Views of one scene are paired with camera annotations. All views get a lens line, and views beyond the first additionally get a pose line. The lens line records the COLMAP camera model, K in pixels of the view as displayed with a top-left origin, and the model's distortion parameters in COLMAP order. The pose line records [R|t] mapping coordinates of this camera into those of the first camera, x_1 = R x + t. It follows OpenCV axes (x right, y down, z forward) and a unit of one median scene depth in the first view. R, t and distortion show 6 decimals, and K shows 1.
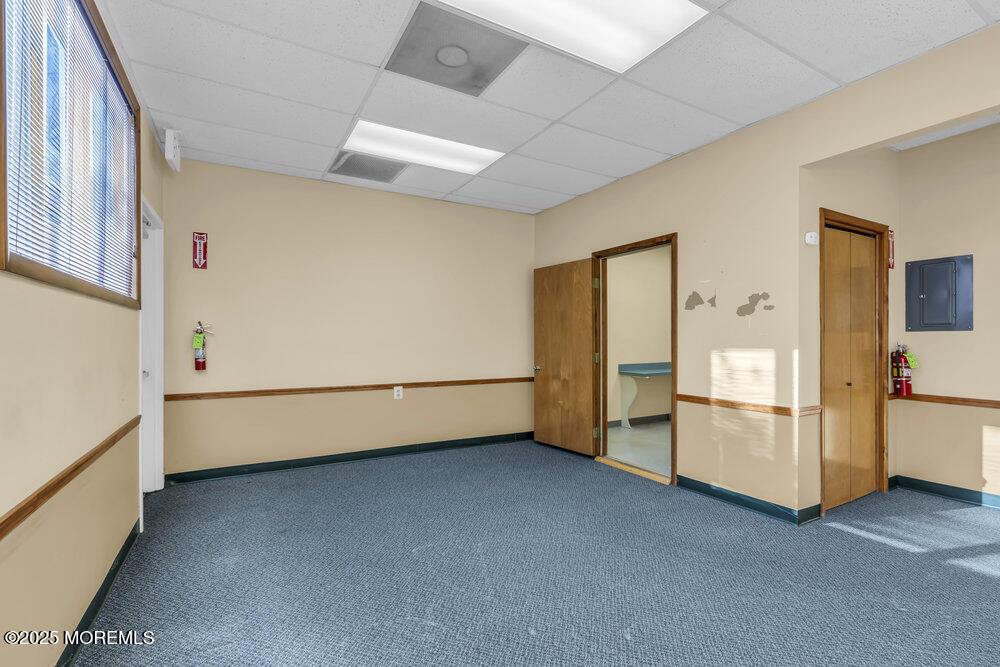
lens RADIAL K [[450.7, 0, 501.8], [0, 450.7, 340.3], [0, 0, 1]] dist [-0.001664, -0.000934]
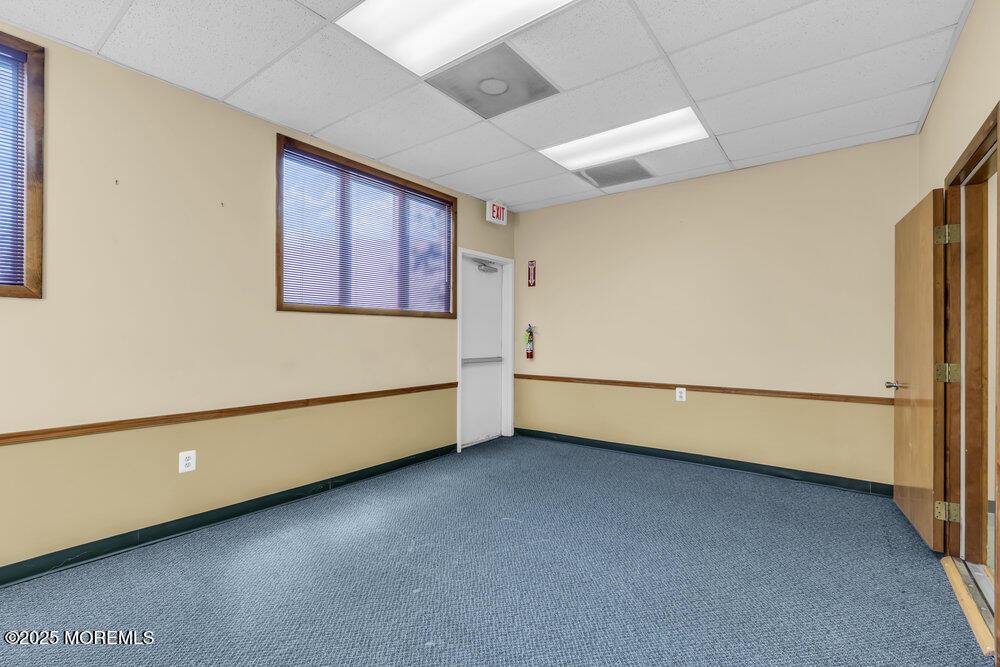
lens RADIAL K [[450.7, 0, 504.1], [0, 450.7, 333.8], [0, 0, 1]] dist [-0.001664, -0.000934]
pose [[0.396267, -0.006113, -0.918115, 0.652329], [-0.006082, 0.999938, -0.009283, 0.002719], [0.918115, 0.009262, 0.396205, 0.402233]]
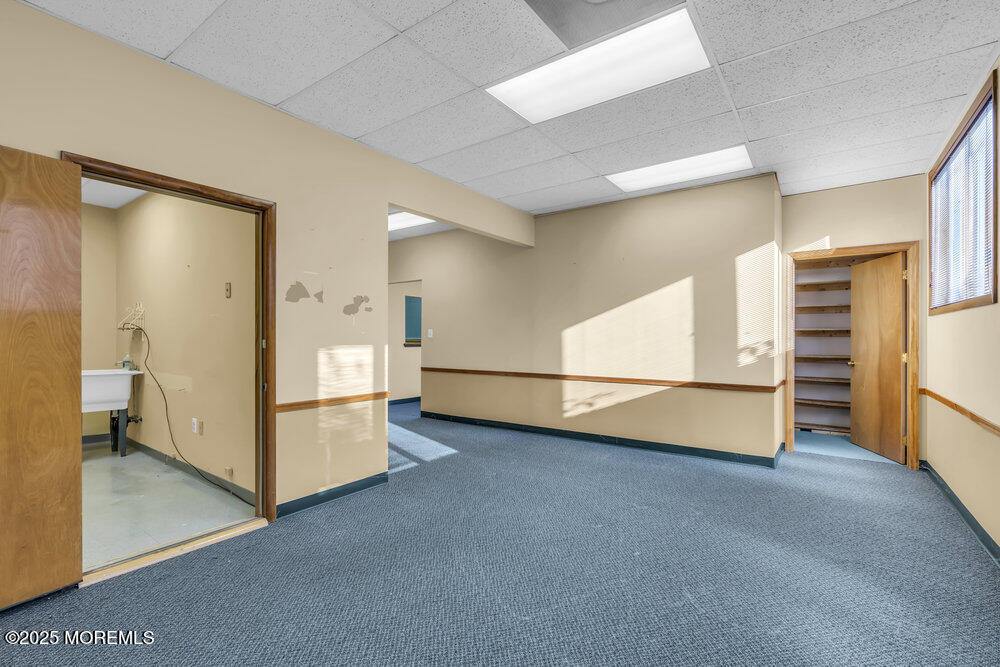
lens RADIAL K [[450.7, 0, 498.8], [0, 450.7, 334.1], [0, 0, 1]] dist [-0.001664, -0.000934]
pose [[-0.396598, 0.003594, 0.917985, -0.543083], [0.000080, 0.999992, -0.003880, -0.004042], [-0.917992, -0.001466, -0.396596, 1.030986]]
